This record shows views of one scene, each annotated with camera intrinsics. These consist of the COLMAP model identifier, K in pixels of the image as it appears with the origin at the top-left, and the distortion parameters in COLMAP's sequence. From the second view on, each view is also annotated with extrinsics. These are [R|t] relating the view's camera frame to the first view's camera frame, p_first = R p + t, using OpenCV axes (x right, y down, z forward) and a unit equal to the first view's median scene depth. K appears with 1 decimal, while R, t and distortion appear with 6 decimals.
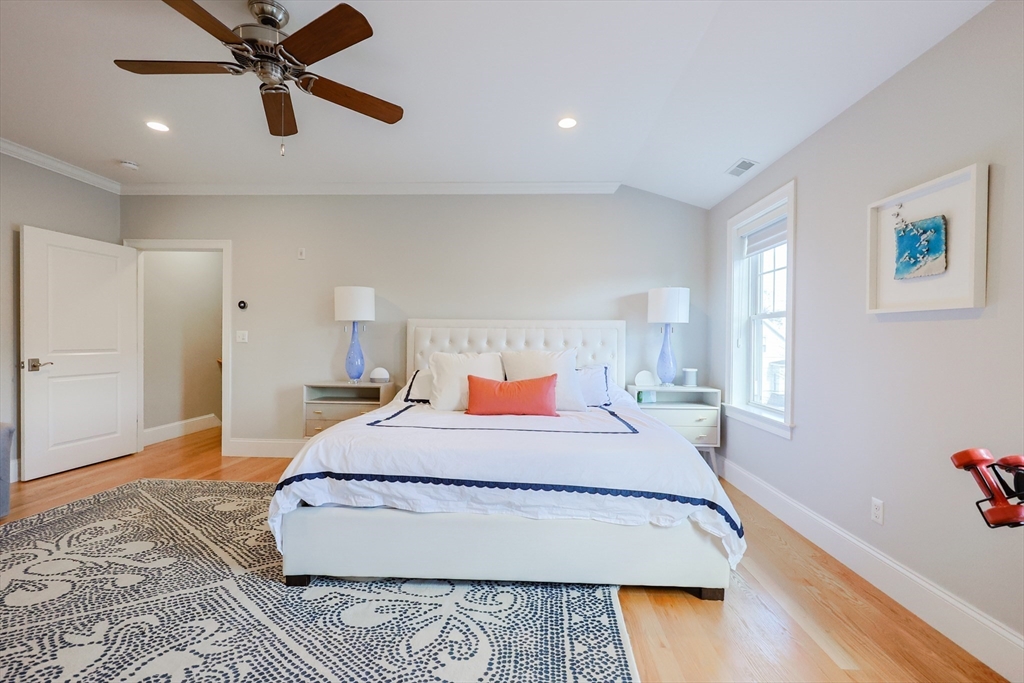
lens RADIAL K [[434.4, 0, 512.5], [0, 434.4, 342.6], [0, 0, 1]] dist [-0.002329, -0.000217]
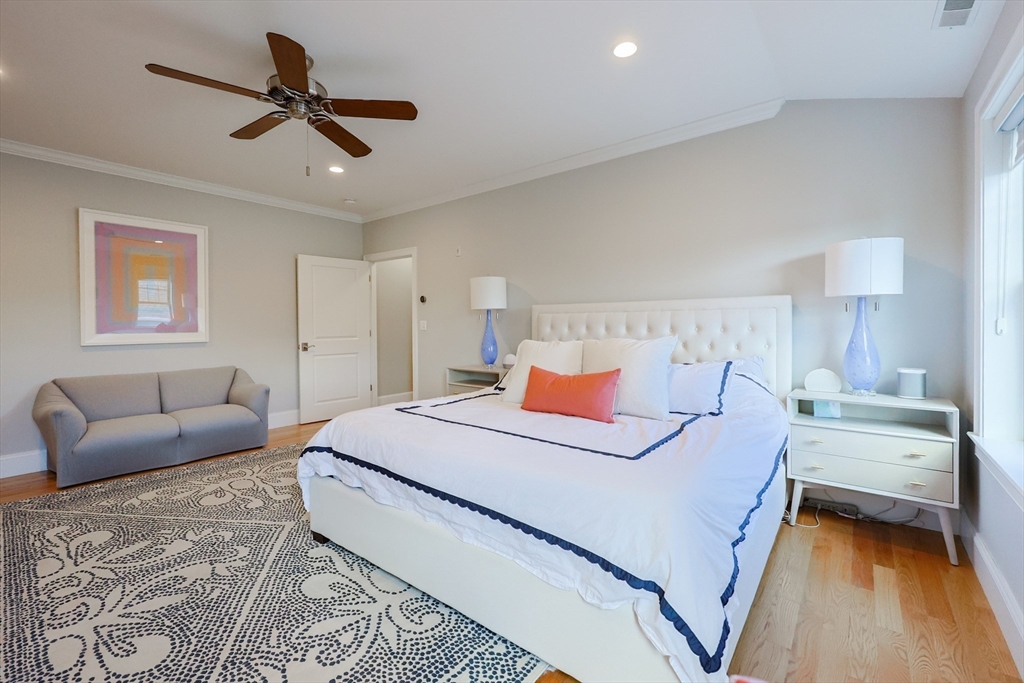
lens RADIAL K [[434.4, 0, 519.5], [0, 434.4, 327.0], [0, 0, 1]] dist [-0.002329, -0.000217]
pose [[0.811308, -0.011548, -0.584505, 0.435142], [0.011774, 0.999925, -0.003414, -0.004075], [0.584501, -0.004112, 0.811383, 0.257108]]
